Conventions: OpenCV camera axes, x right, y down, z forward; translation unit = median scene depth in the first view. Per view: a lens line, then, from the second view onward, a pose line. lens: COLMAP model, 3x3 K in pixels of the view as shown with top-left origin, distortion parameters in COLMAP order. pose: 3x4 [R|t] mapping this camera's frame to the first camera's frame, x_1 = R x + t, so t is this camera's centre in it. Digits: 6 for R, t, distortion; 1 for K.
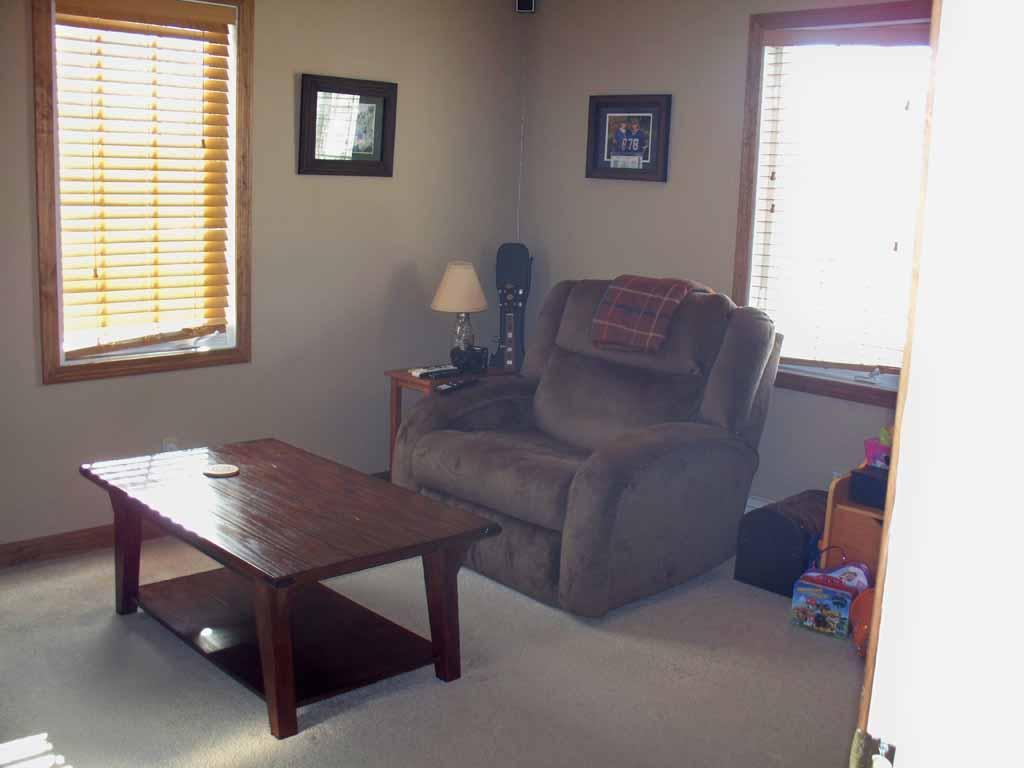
lens RADIAL K [[1072.3, 0, 516.0], [0, 1072.3, 395.3], [0, 0, 1]] dist [-0.214034, 0.234629]
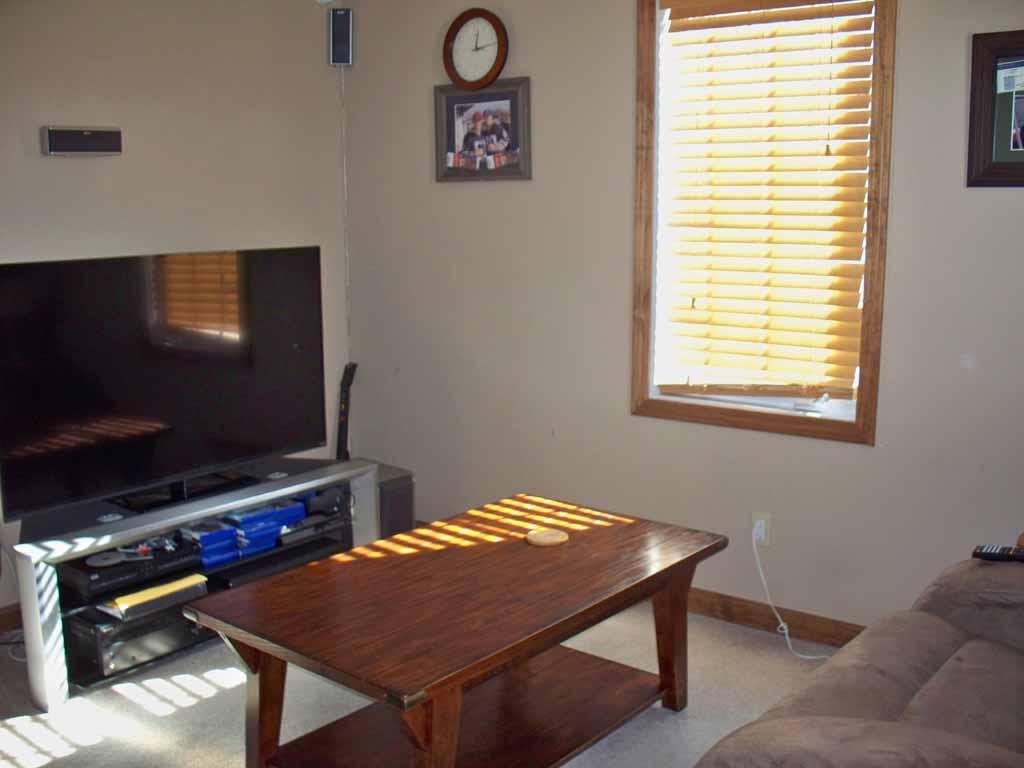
lens RADIAL K [[1072.3, 0, 516.0], [0, 1072.3, 395.3], [0, 0, 1]] dist [-0.214034, 0.234629]
pose [[0.150716, 0.146852, -0.977609, 0.461268], [-0.171762, 0.977754, 0.120394, -0.121199], [0.973541, 0.149771, 0.172587, 0.692454]]
